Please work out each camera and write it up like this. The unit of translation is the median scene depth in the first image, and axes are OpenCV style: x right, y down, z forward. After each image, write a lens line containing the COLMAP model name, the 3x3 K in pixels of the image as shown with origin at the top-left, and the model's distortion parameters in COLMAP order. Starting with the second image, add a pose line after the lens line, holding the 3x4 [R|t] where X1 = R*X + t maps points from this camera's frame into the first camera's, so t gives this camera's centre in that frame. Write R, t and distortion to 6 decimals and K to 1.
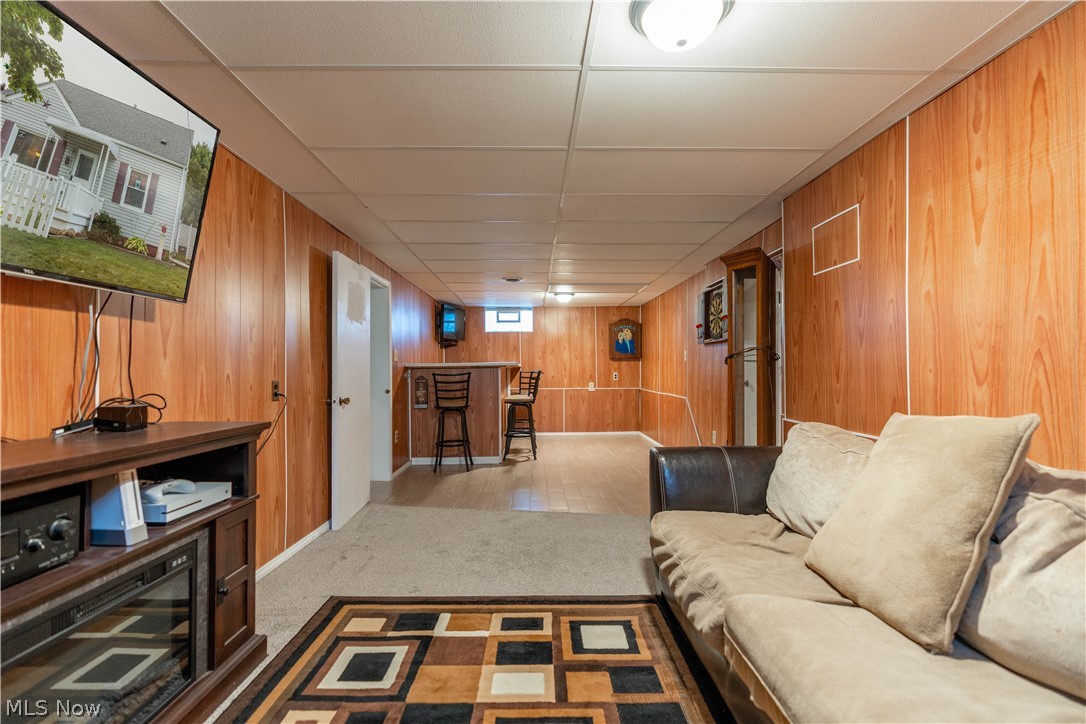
lens RADIAL K [[492.2, 0, 540.1], [0, 492.2, 367.9], [0, 0, 1]] dist [-0.009107, 0.004635]
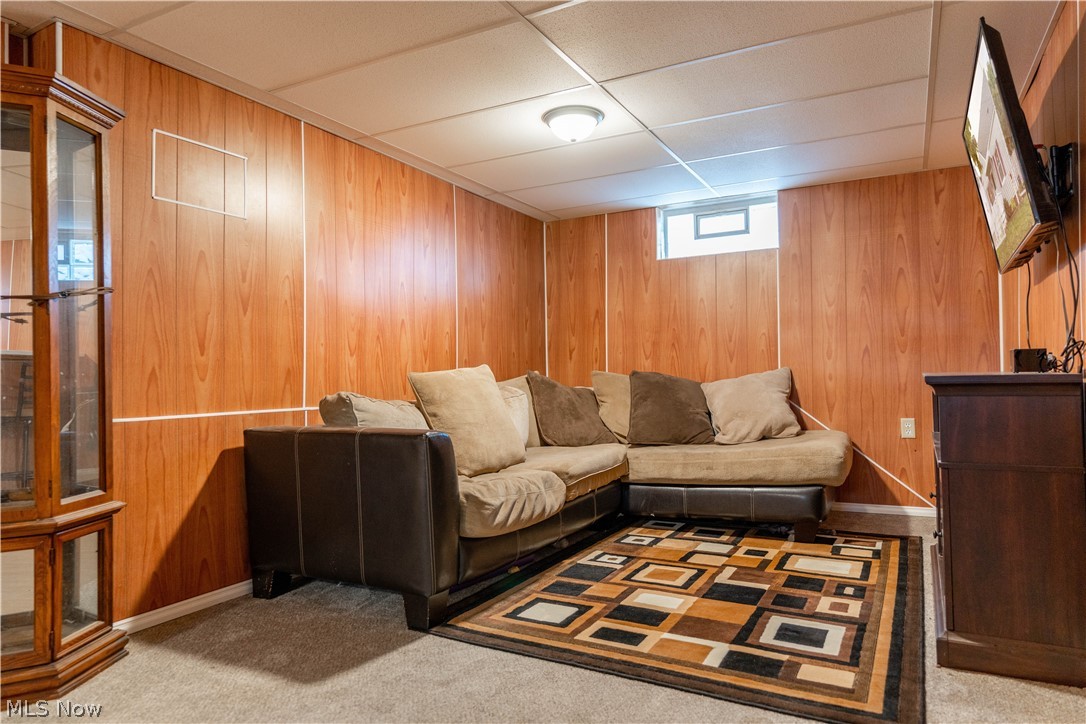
lens RADIAL K [[687.6, 0, 540.6], [0, 687.6, 360.9], [0, 0, 1]] dist [-0.001518, -0.000048]
pose [[-0.871224, 0.025683, 0.490214, -0.530745], [0.014769, 0.999550, -0.026119, 0.099325], [-0.490664, -0.015516, -0.871211, 2.218410]]
